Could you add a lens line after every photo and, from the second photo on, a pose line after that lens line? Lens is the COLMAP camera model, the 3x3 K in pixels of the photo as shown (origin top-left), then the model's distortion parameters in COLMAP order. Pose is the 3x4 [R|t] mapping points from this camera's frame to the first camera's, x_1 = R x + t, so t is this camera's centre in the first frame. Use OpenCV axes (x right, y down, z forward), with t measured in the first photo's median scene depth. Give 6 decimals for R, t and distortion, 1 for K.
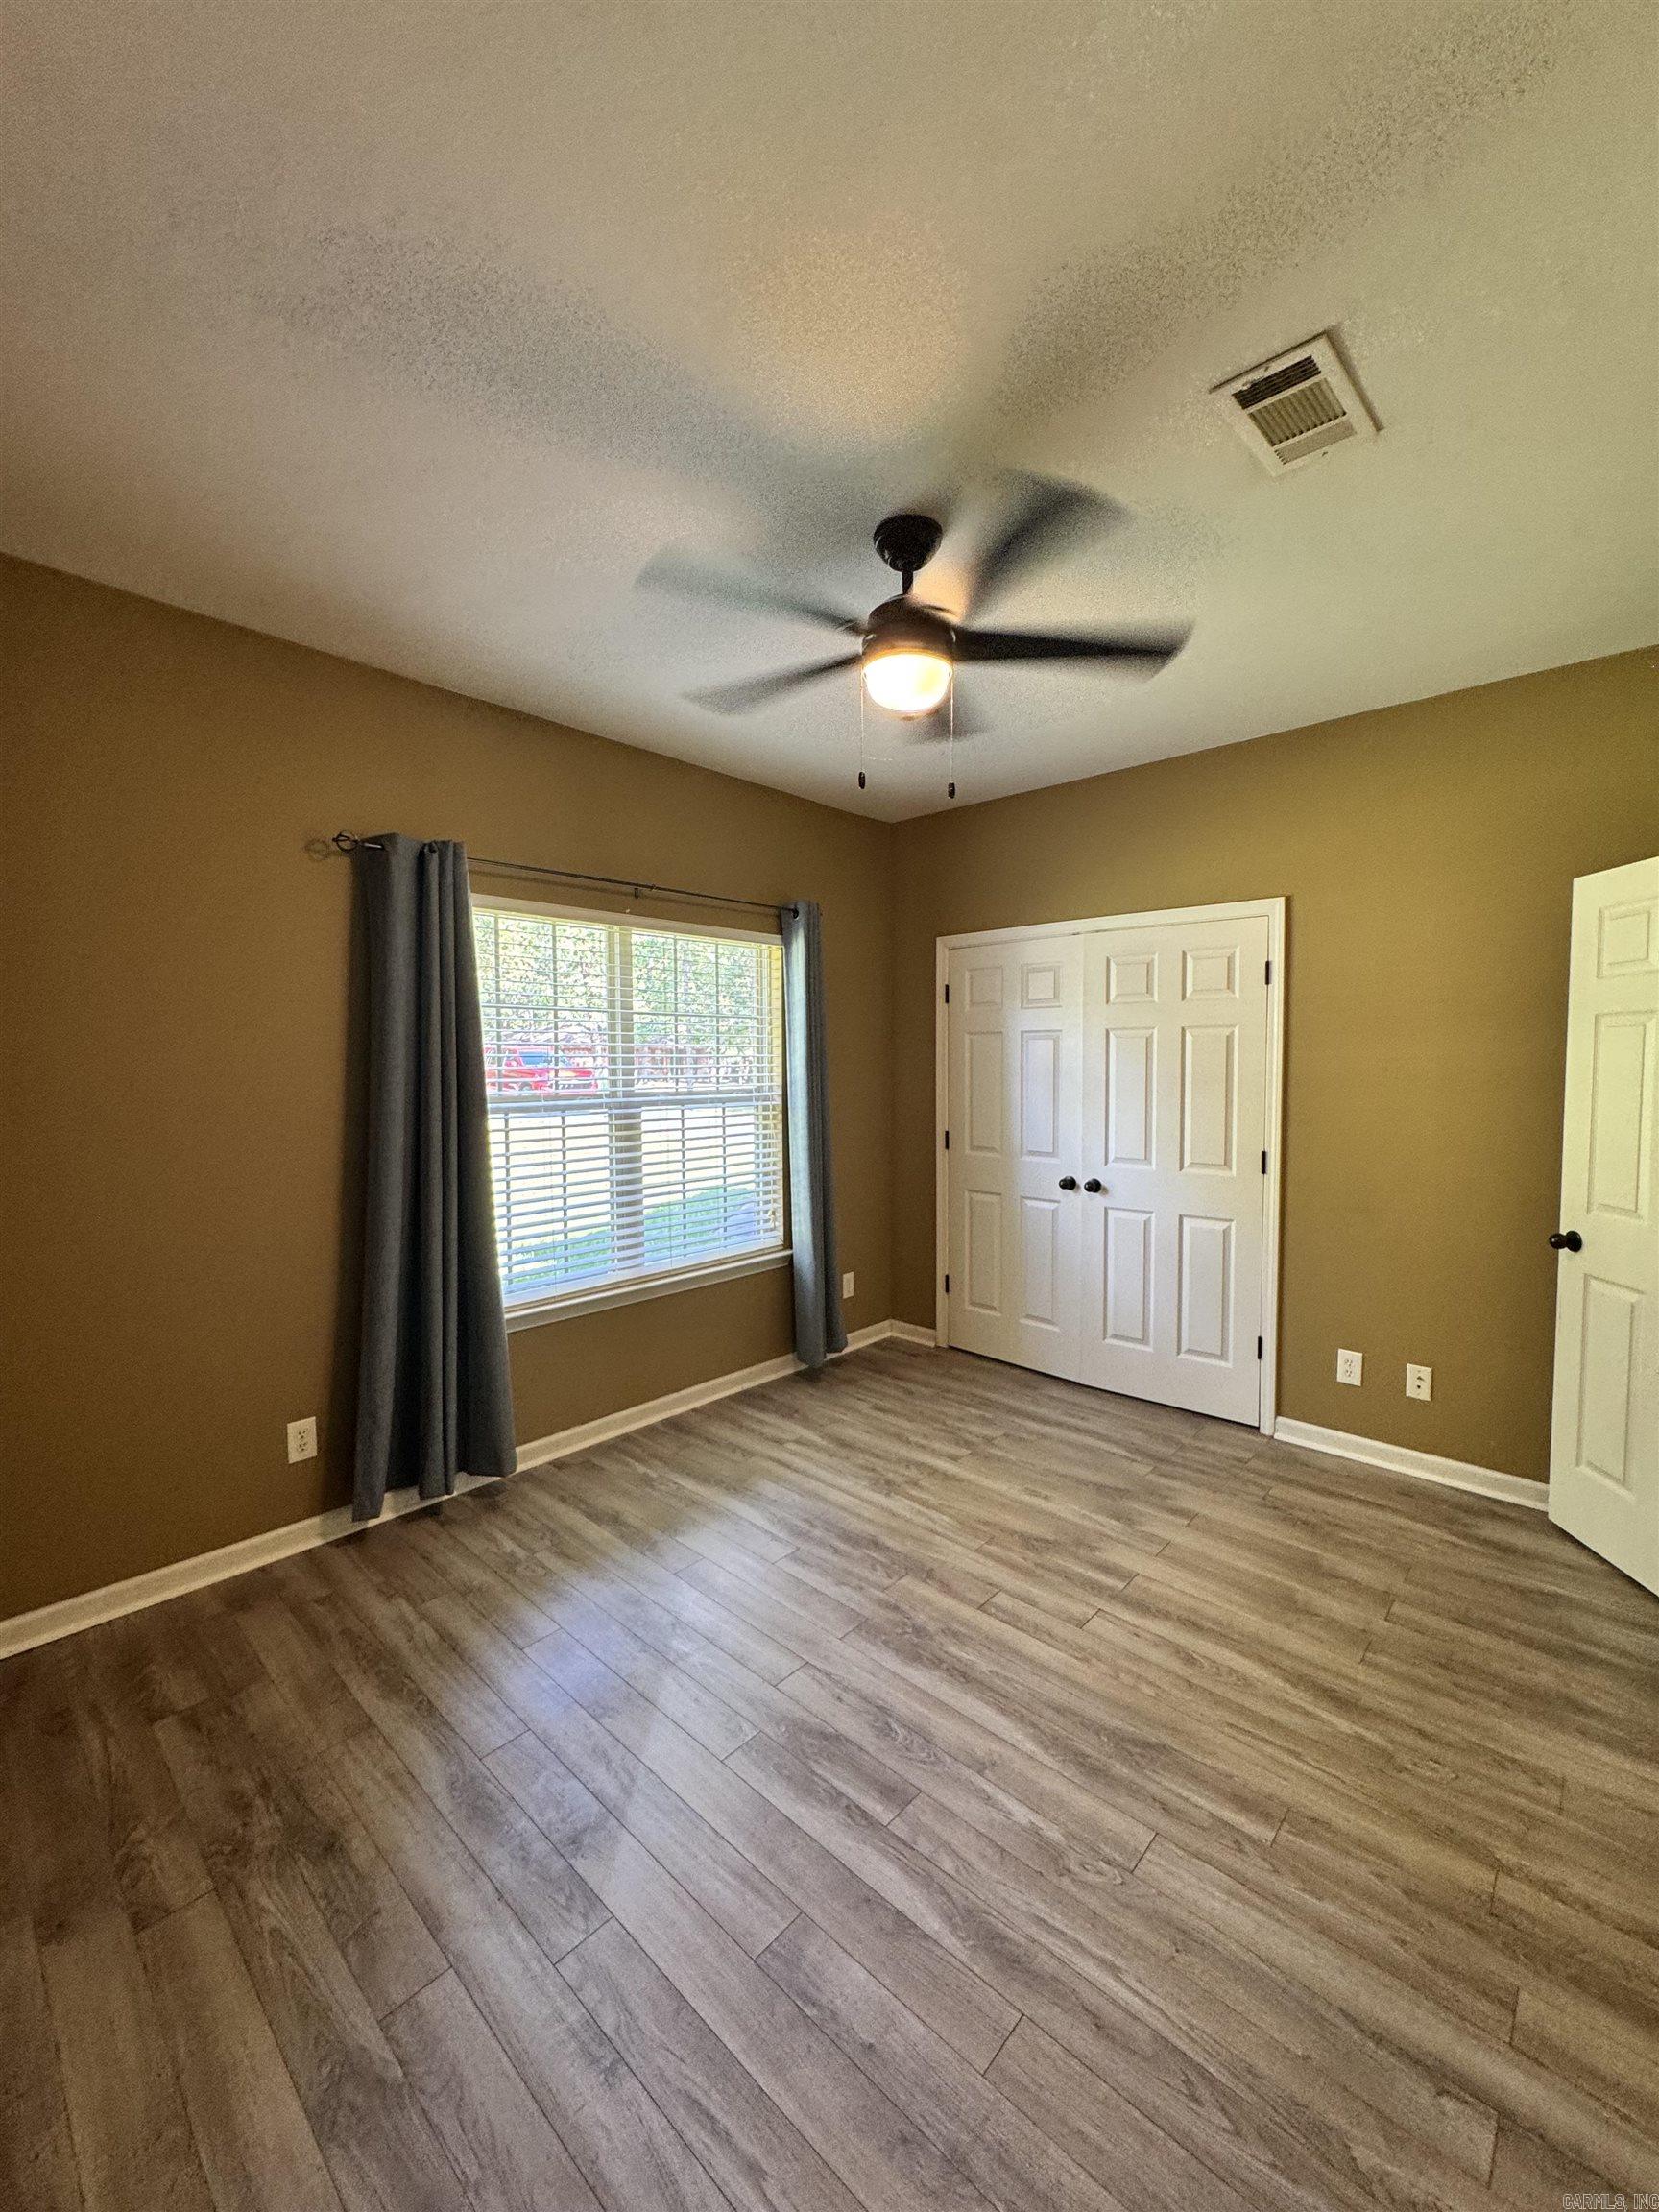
lens RADIAL K [[885.3, 0, 831.7], [0, 885.3, 1103.5], [0, 0, 1]] dist [-0.005126, 0.000893]
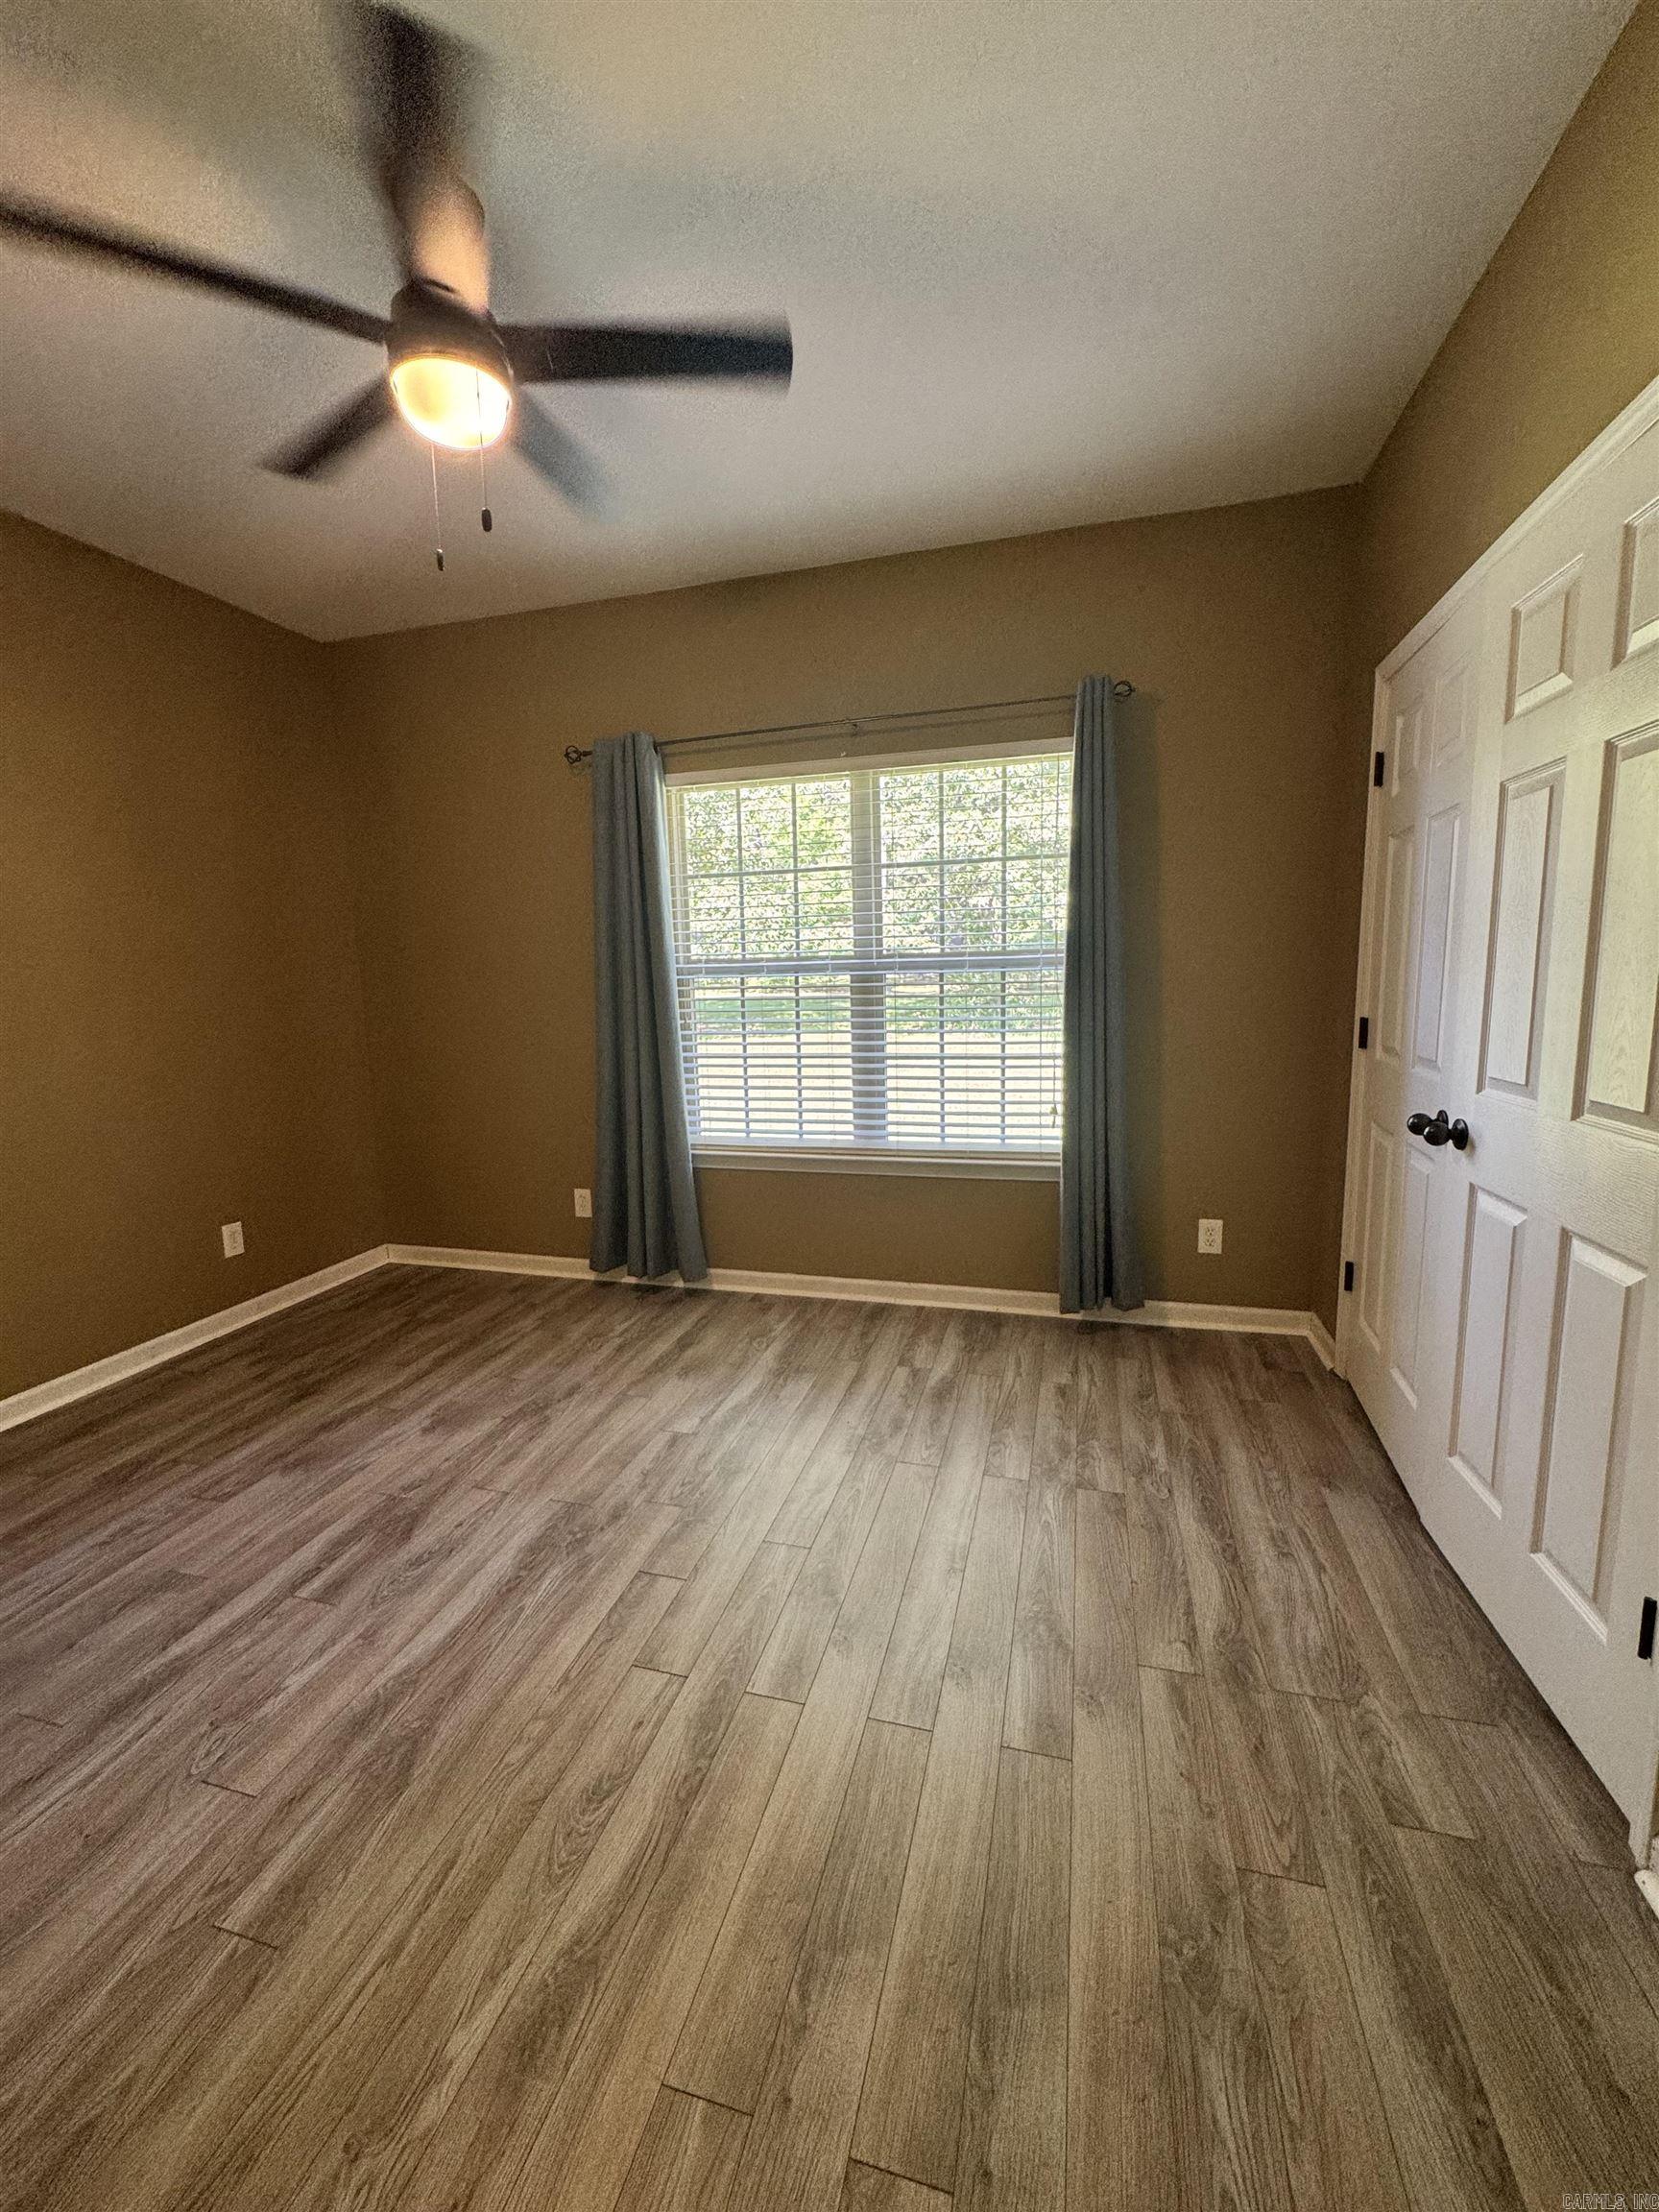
lens RADIAL K [[885.3, 0, 831.7], [0, 885.3, 1103.5], [0, 0, 1]] dist [-0.005126, 0.000893]
pose [[0.457227, 0.121827, -0.880966, 0.815927], [-0.023614, 0.991887, 0.124910, 0.038105], [0.889037, -0.036309, 0.456394, 0.723341]]
